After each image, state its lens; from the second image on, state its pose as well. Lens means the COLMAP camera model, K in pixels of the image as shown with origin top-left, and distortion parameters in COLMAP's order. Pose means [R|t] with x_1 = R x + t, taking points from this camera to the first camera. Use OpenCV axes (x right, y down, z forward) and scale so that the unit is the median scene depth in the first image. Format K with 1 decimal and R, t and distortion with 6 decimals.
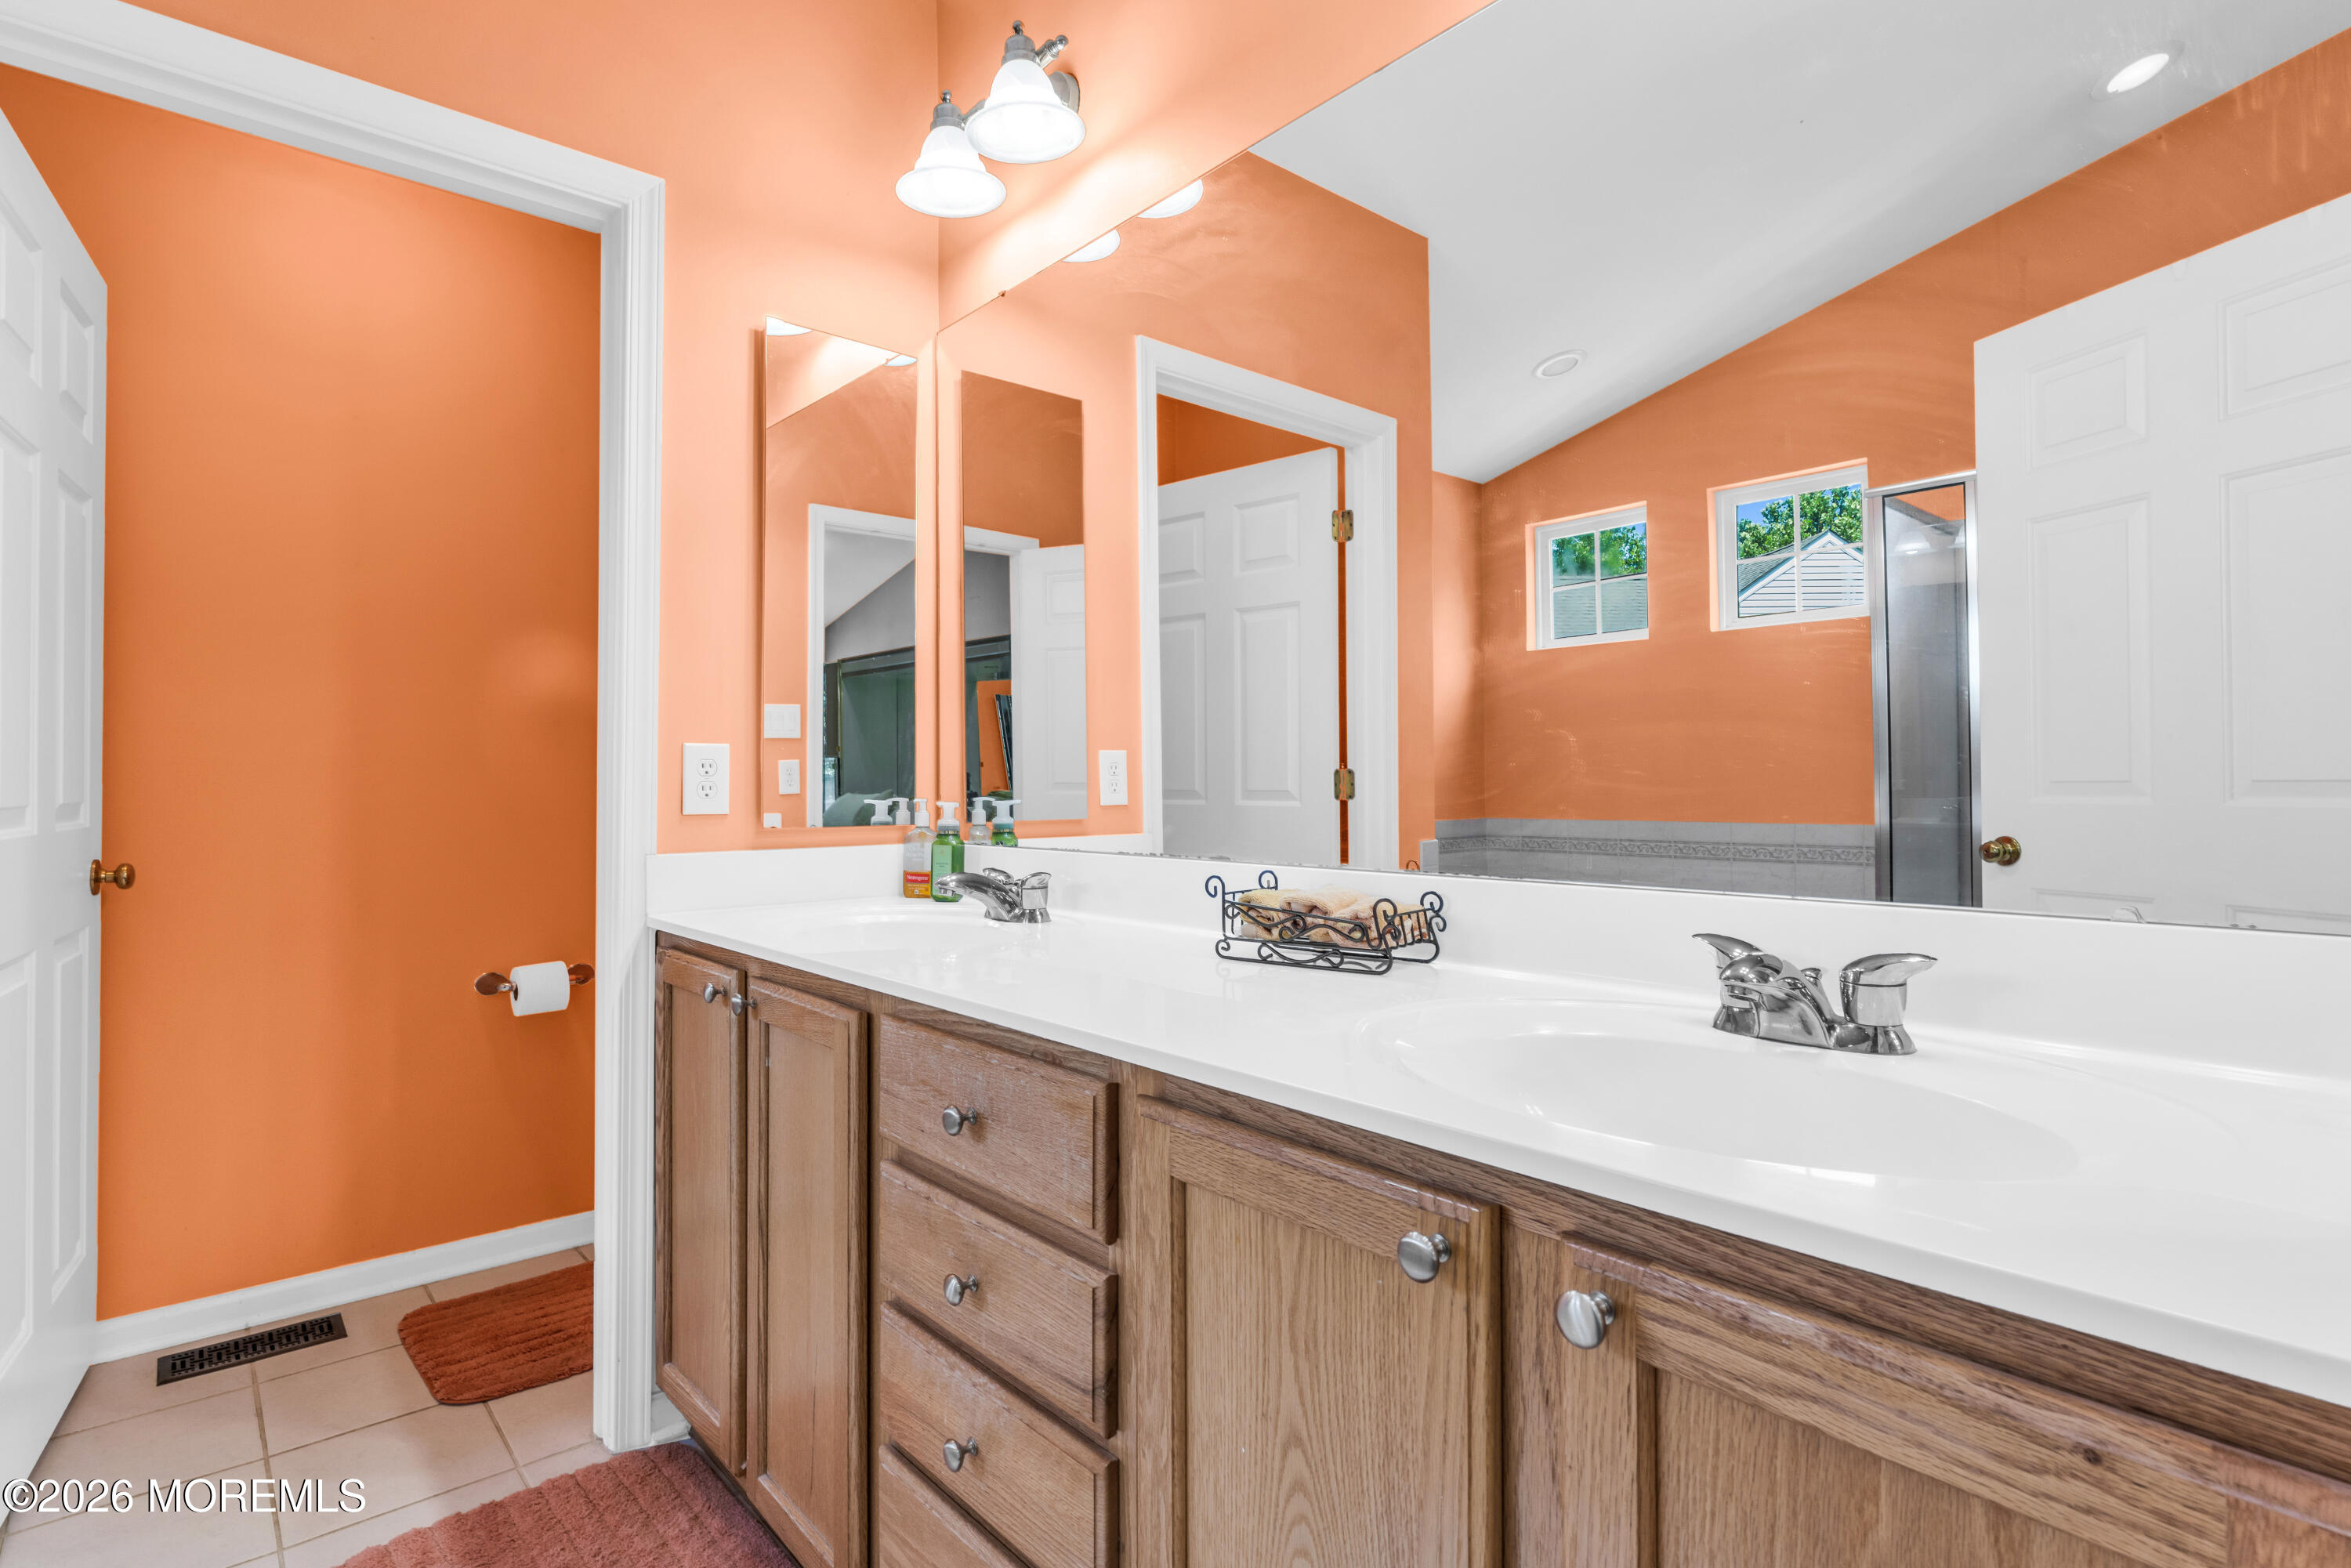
lens RADIAL K [[1134.7, 0, 1174.7], [0, 1134.7, 776.6], [0, 0, 1]] dist [-0.006867, 0.000194]
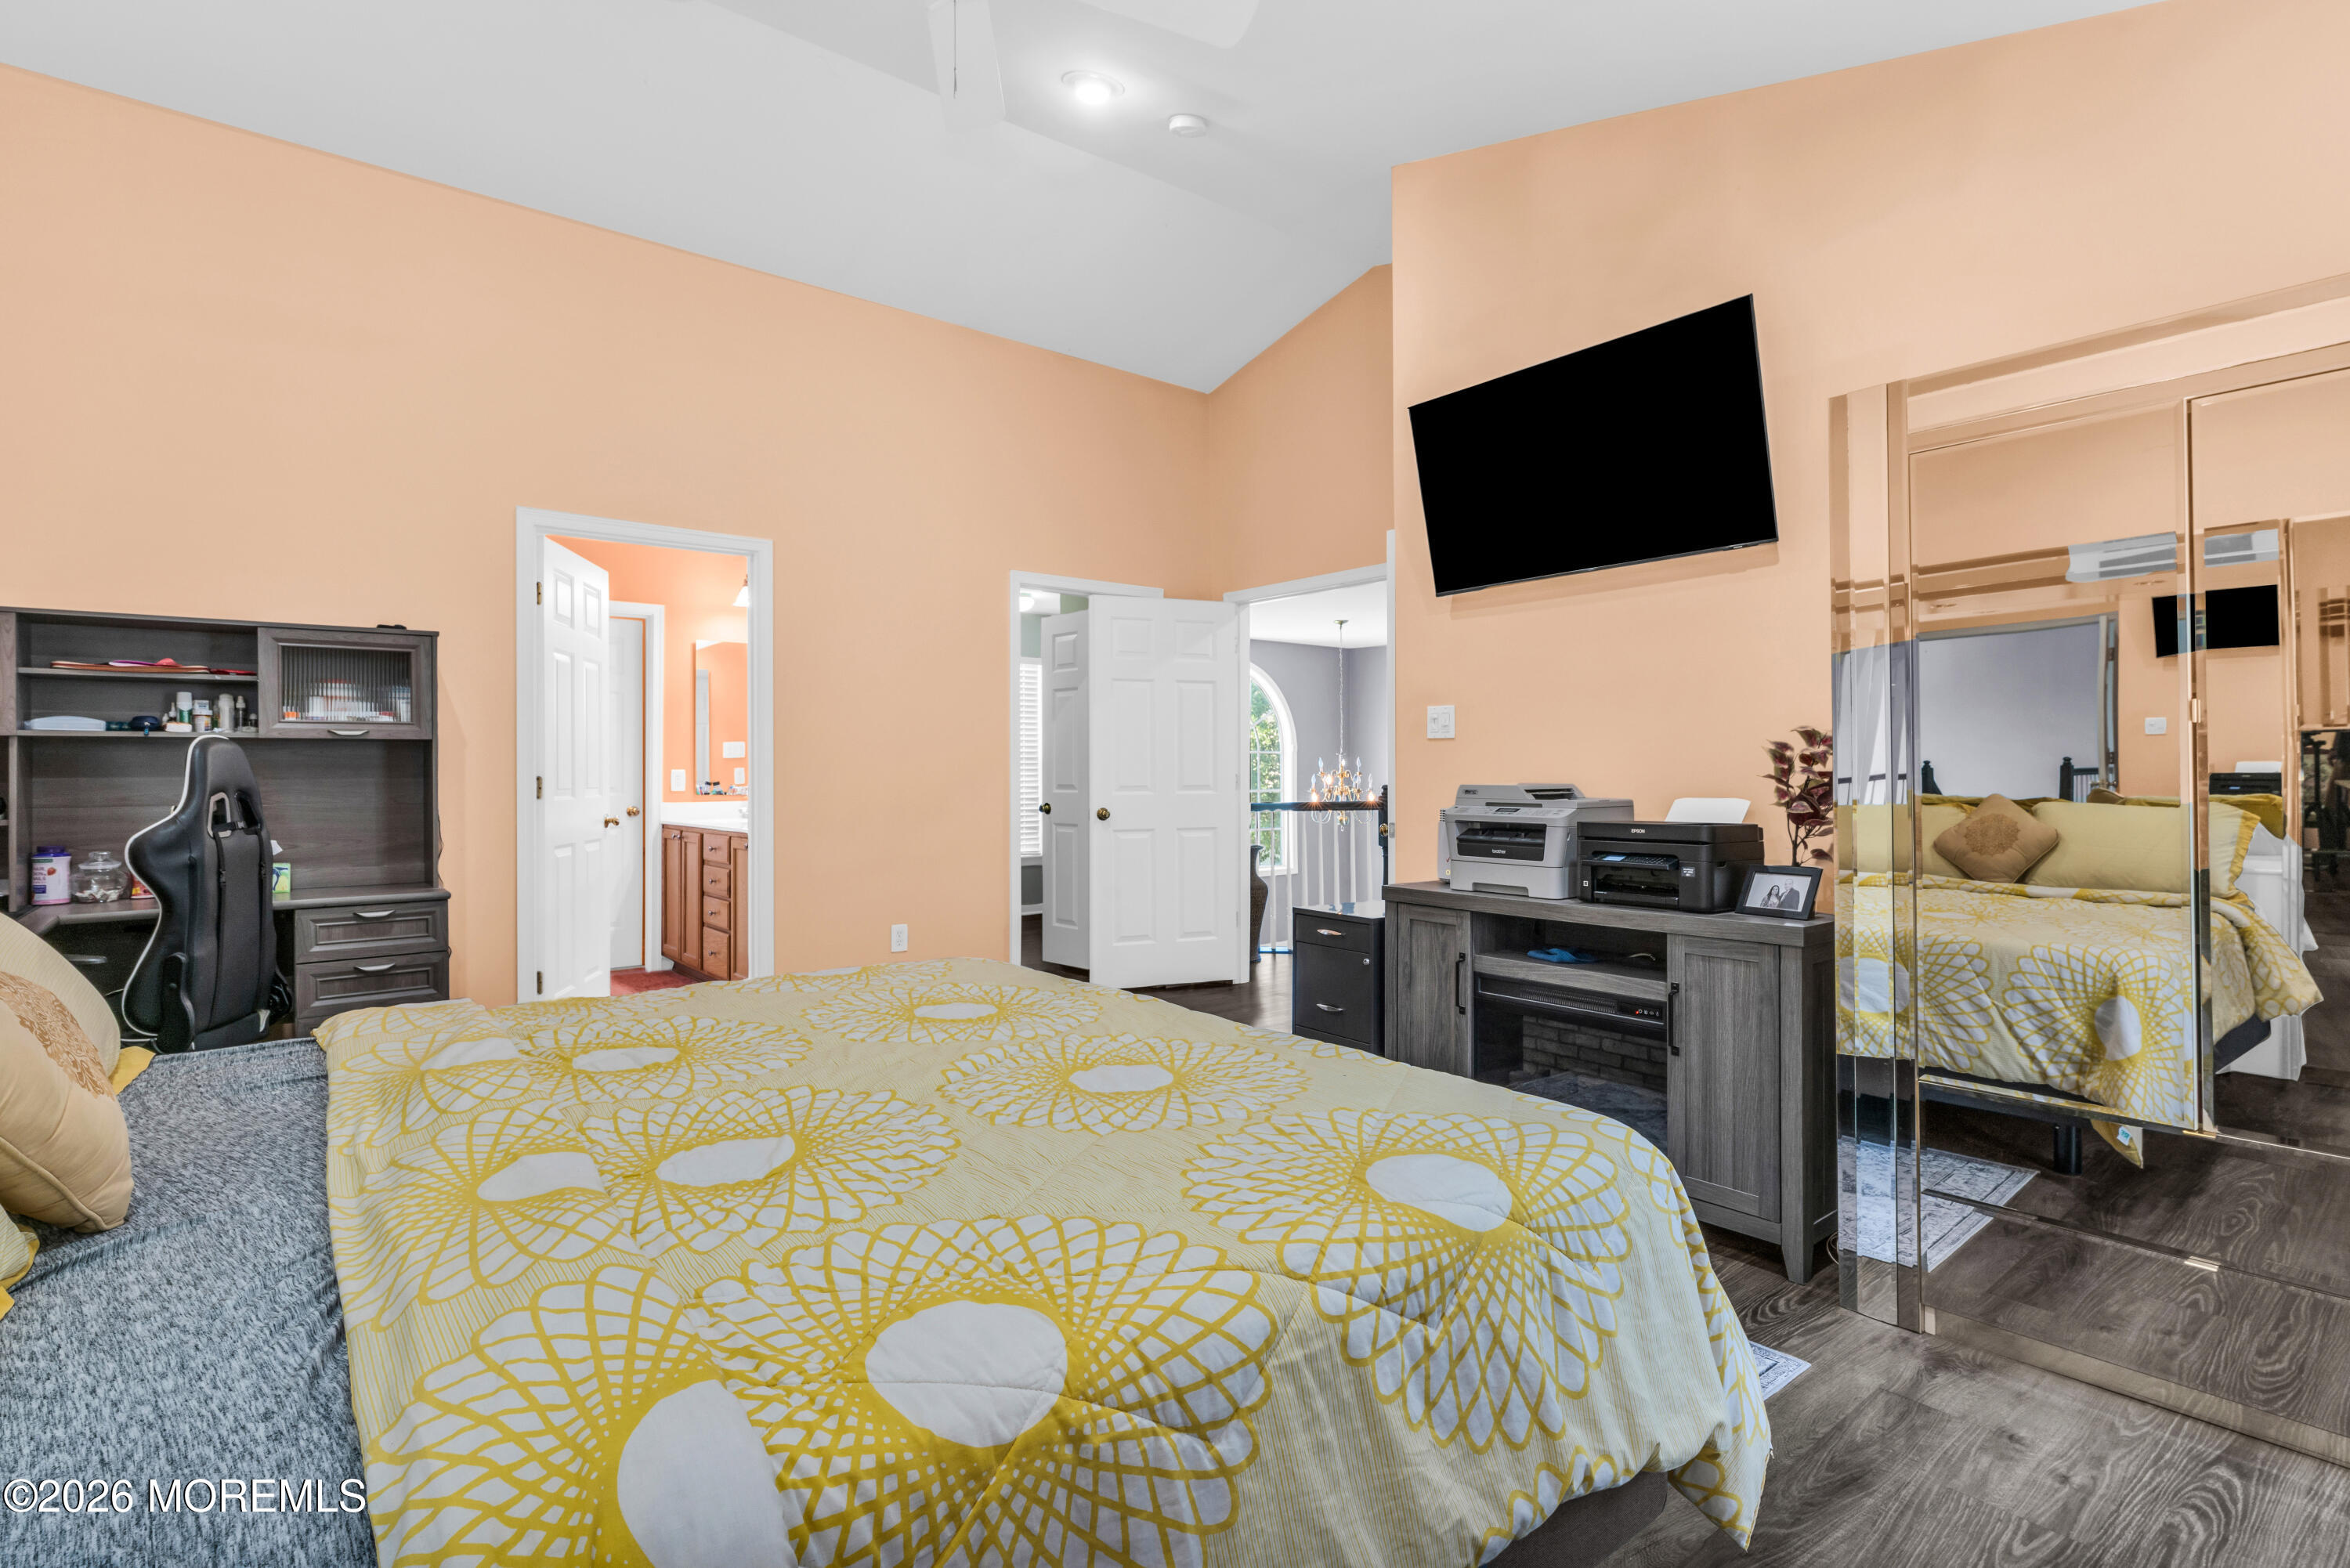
lens RADIAL K [[1134.2, 0, 1161.7], [0, 1134.2, 773.4], [0, 0, 1]] dist [-0.006867, 0.000194]
pose [[0.998280, -0.001045, -0.058610, 1.255440], [0.001234, 0.999994, 0.003192, -0.030130], [0.058606, -0.003259, 0.998276, -2.343017]]
